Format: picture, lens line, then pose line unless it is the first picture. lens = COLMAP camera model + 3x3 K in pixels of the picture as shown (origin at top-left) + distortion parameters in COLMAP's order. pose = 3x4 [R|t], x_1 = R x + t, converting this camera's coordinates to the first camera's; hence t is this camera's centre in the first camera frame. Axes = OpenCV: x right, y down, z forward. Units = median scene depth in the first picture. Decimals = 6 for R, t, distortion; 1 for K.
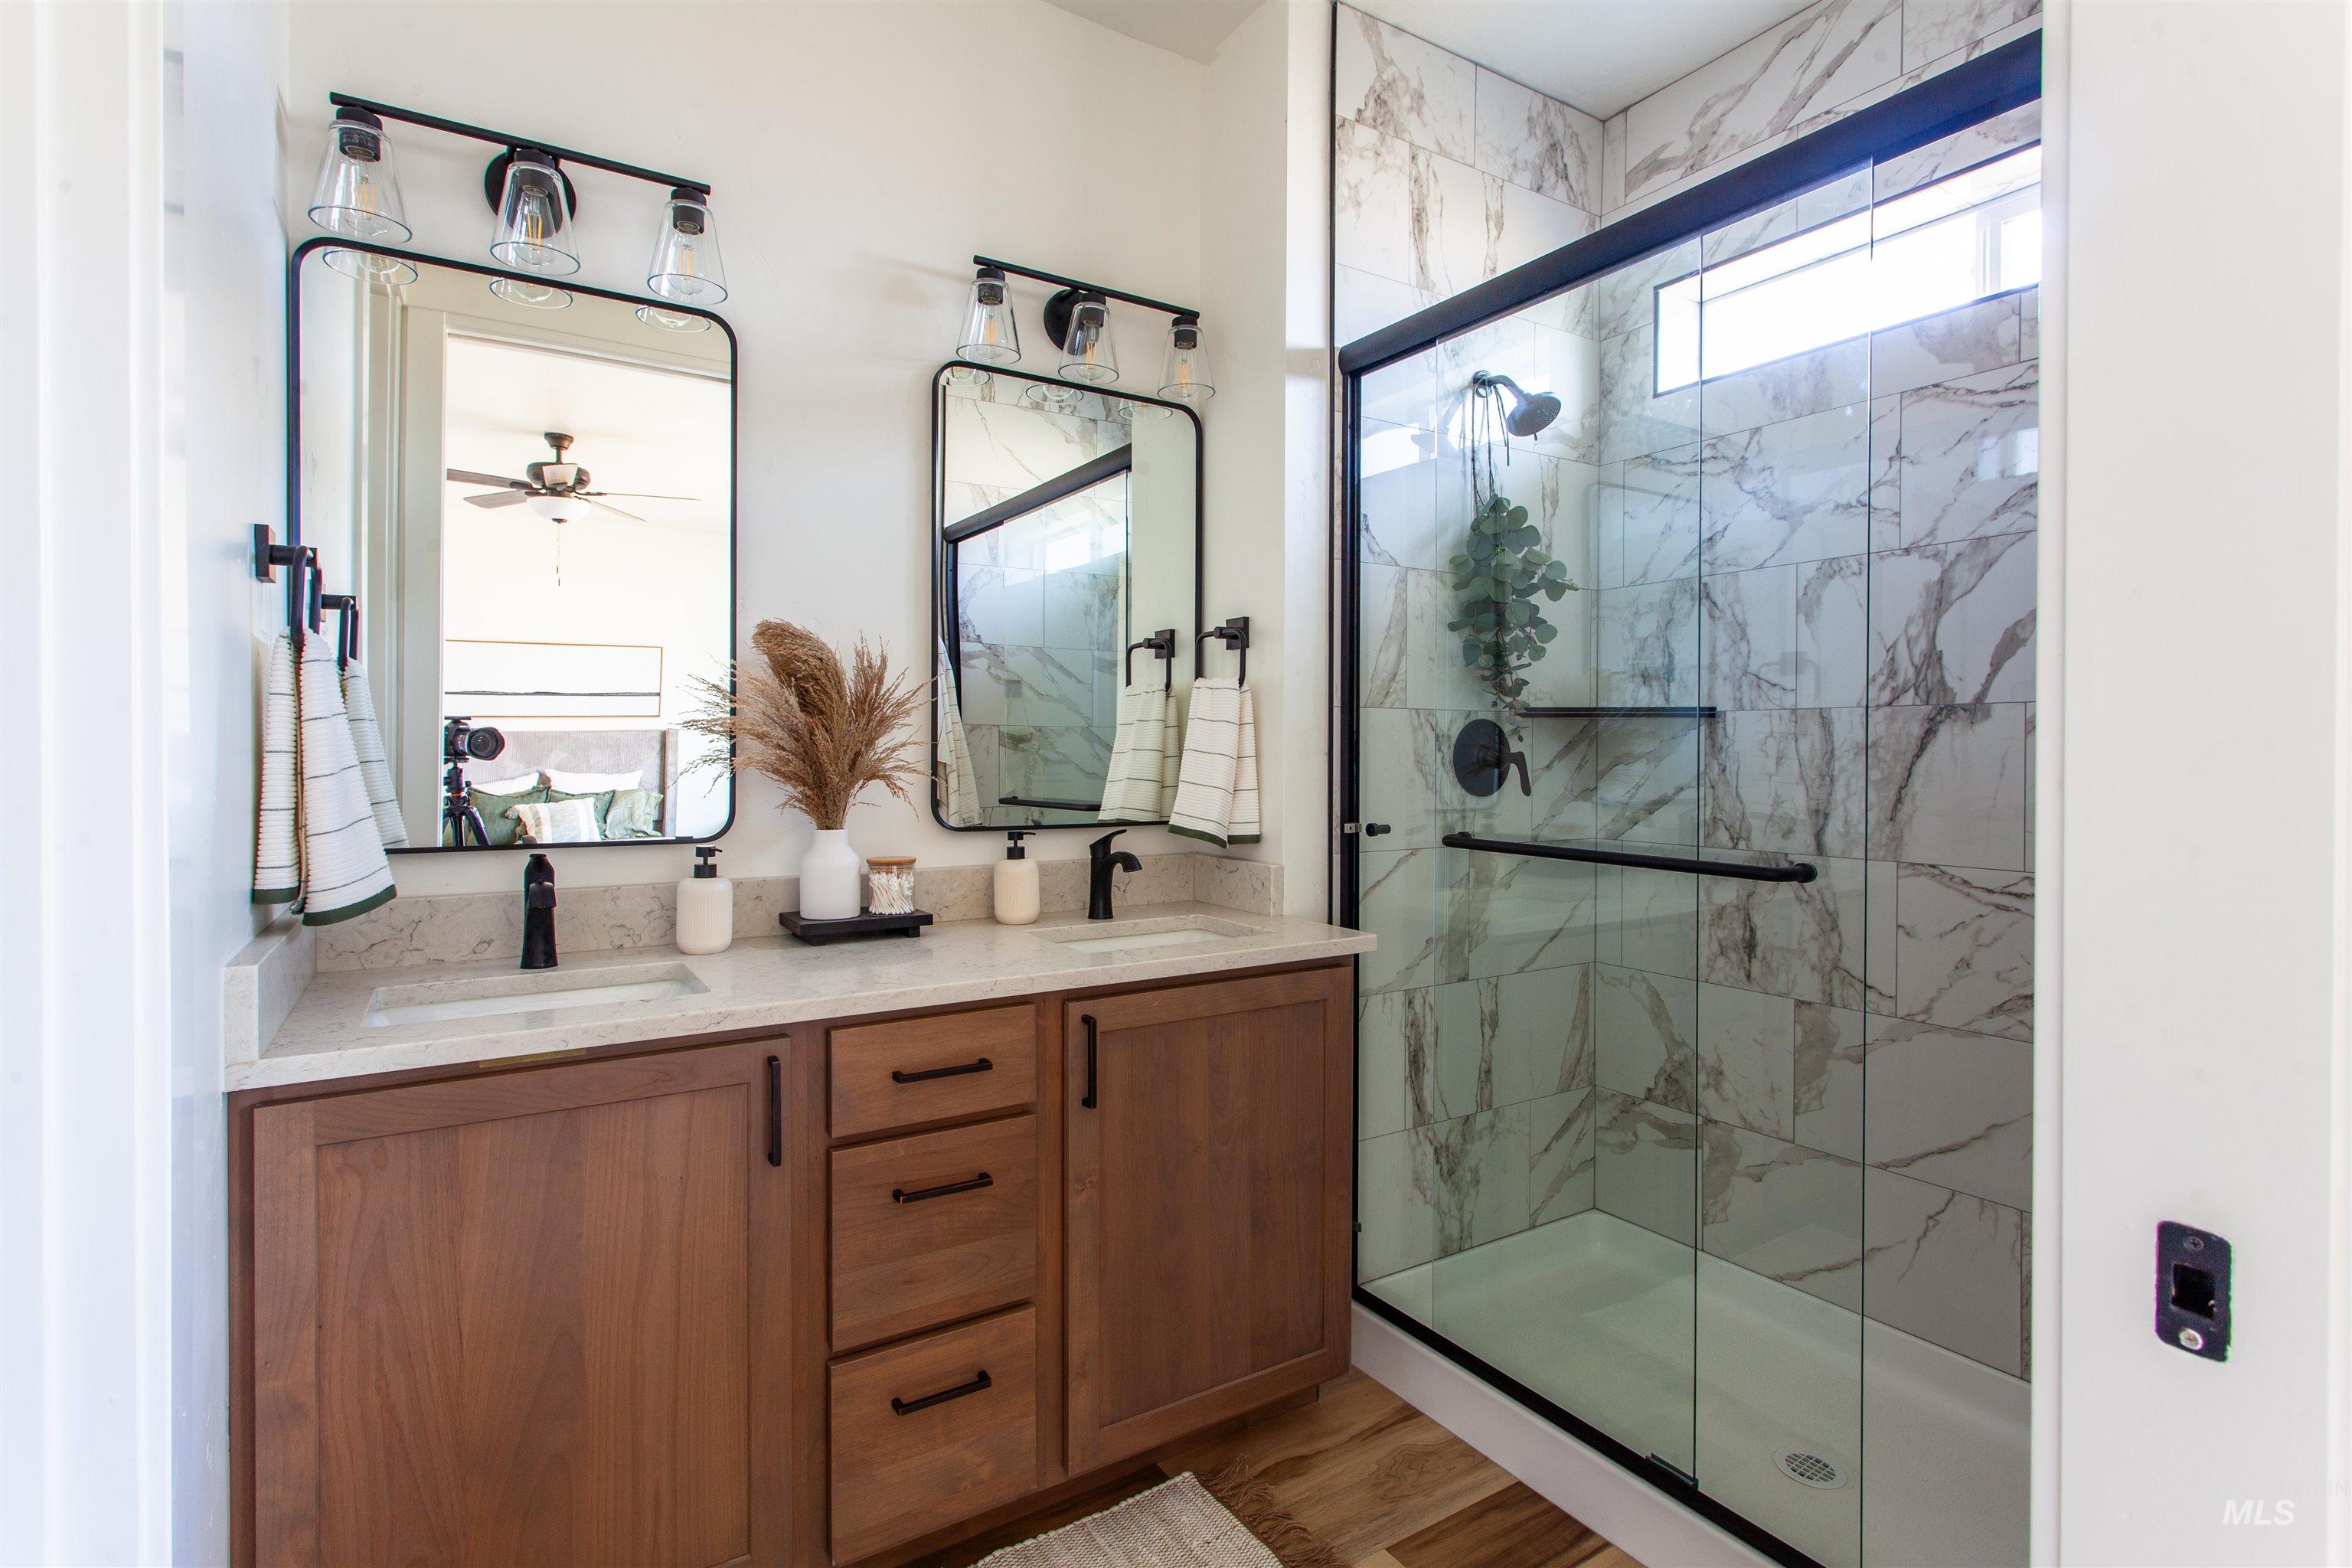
lens RADIAL K [[1149.8, 0, 1302.4], [0, 1149.8, 787.5], [0, 0, 1]] dist [0.007543, -0.000267]
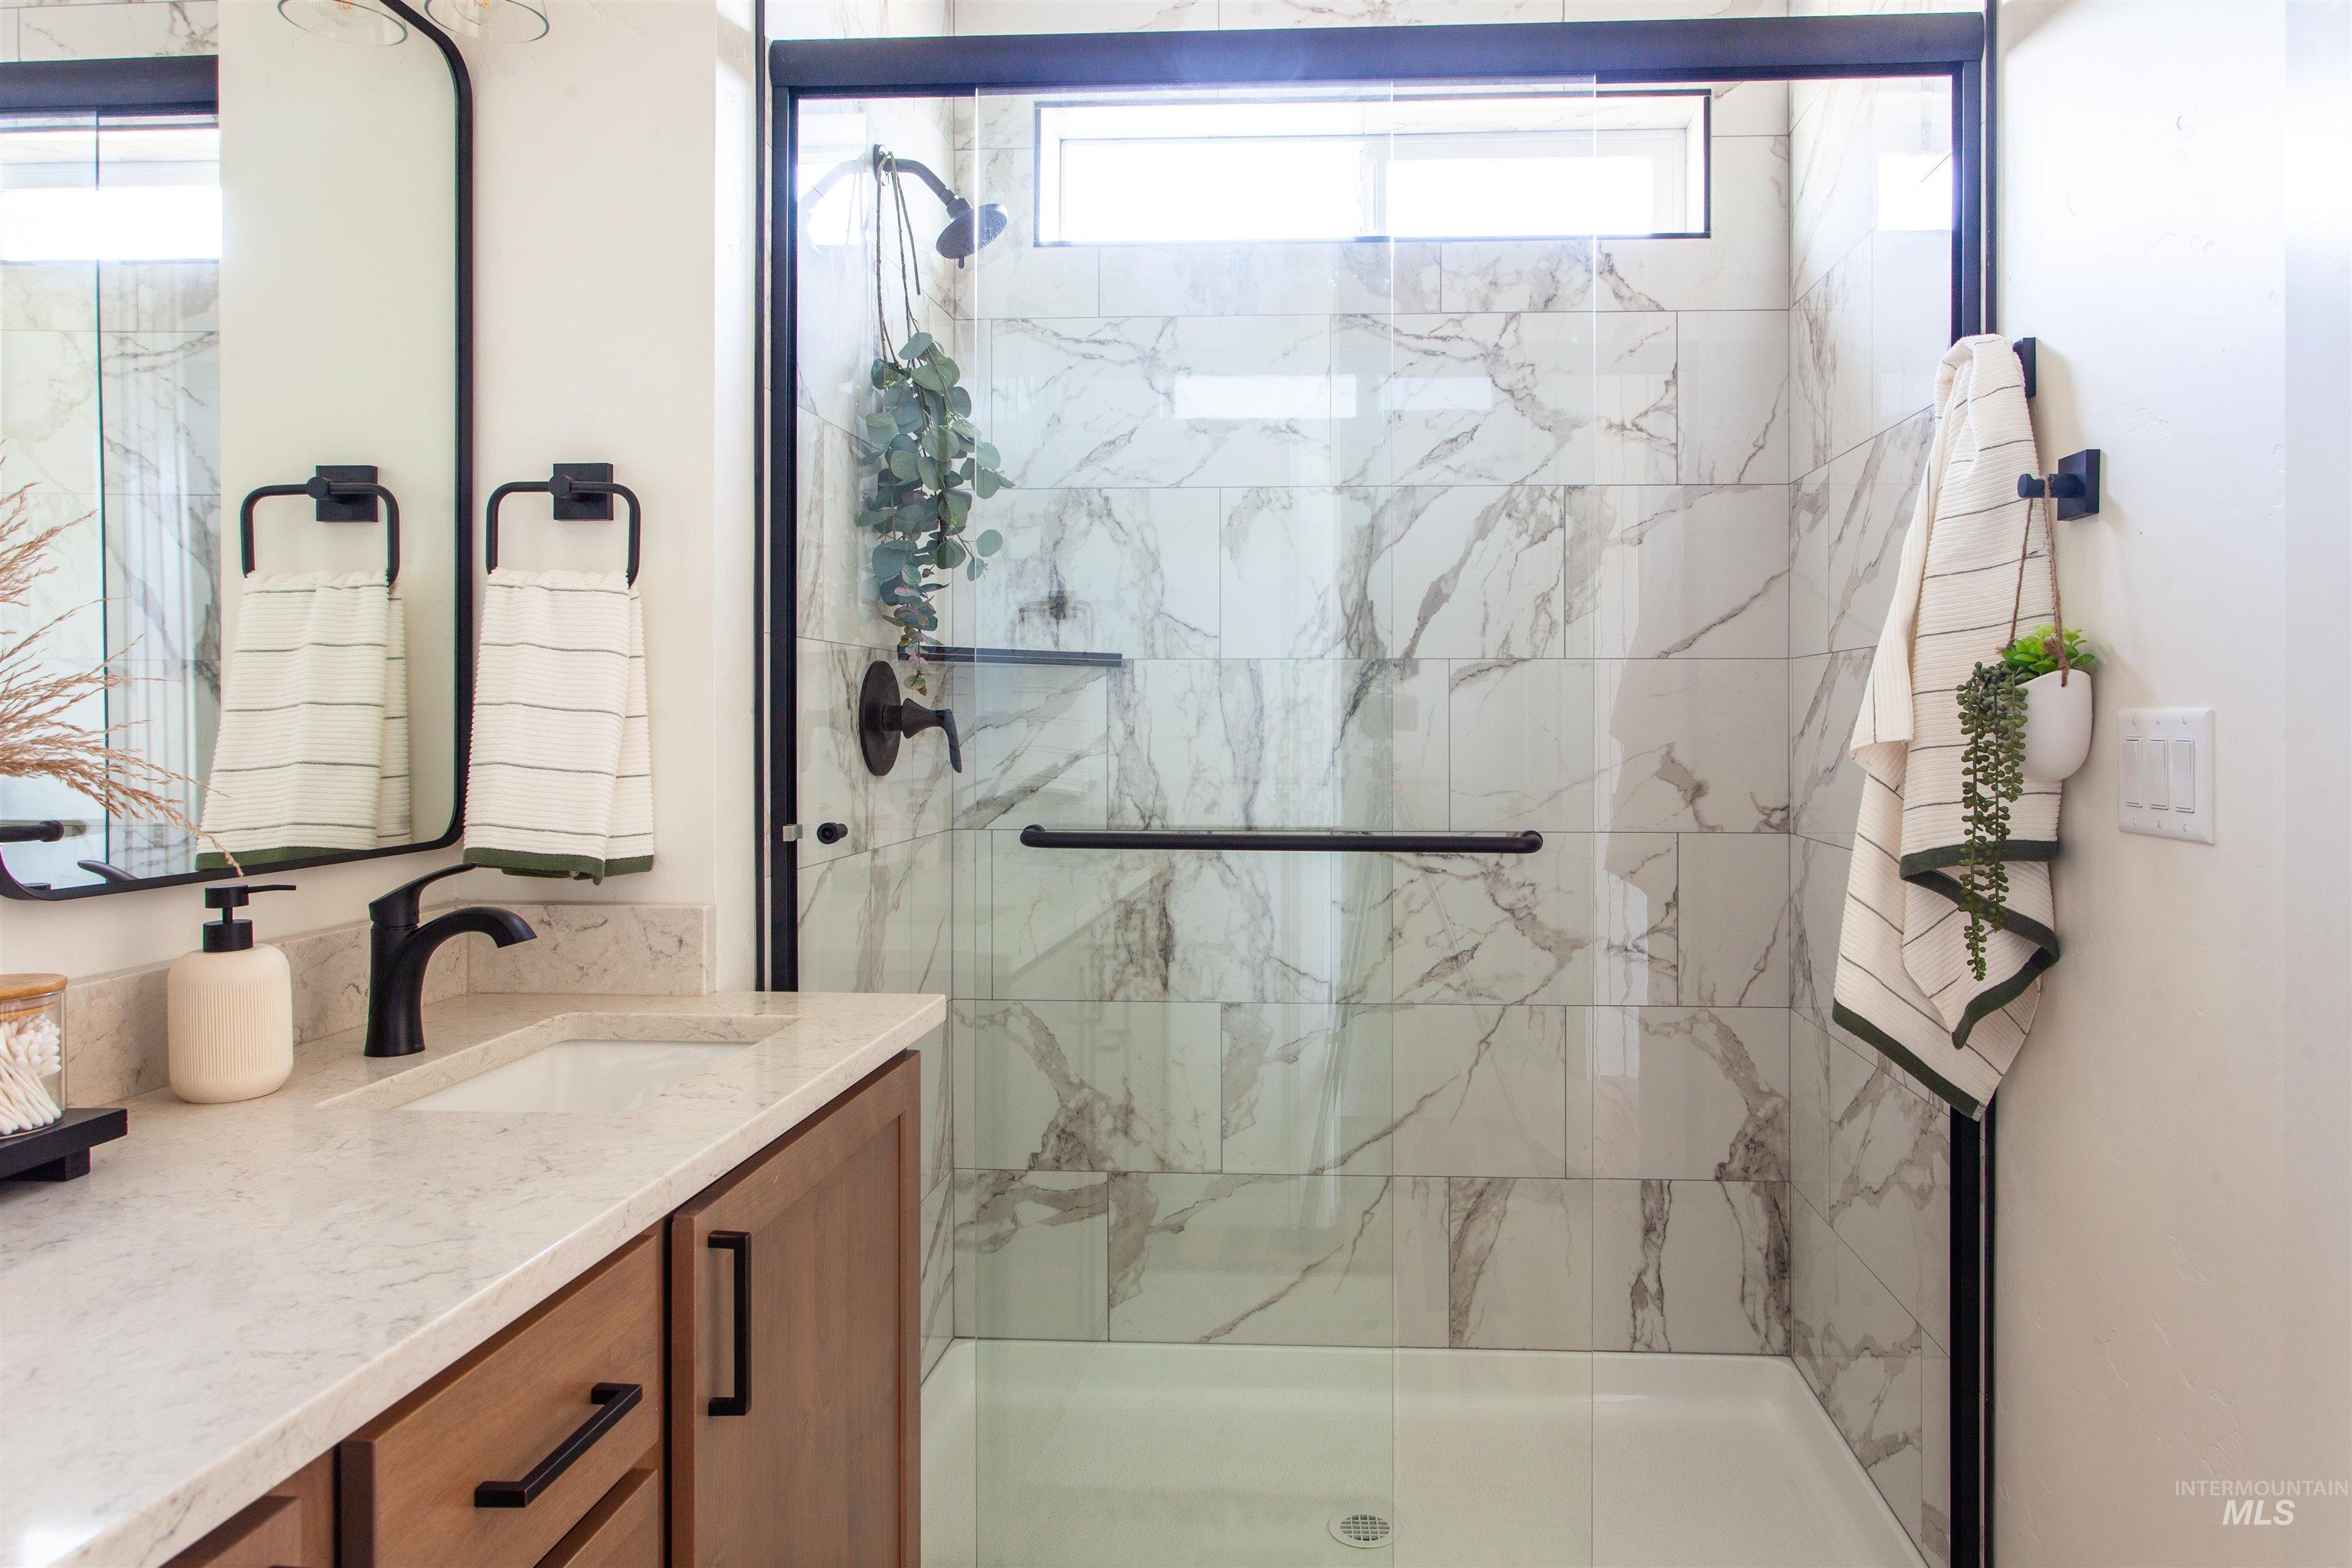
lens RADIAL K [[1454.4, 0, 1250.3], [0, 1454.4, 753.1], [0, 0, 1]] dist [-0.007052, 0.002427]
pose [[0.618298, -0.021164, 0.785659, -0.414151], [0.028366, 0.999587, 0.004604, -0.003700], [-0.785432, 0.019439, 0.618643, 0.334929]]
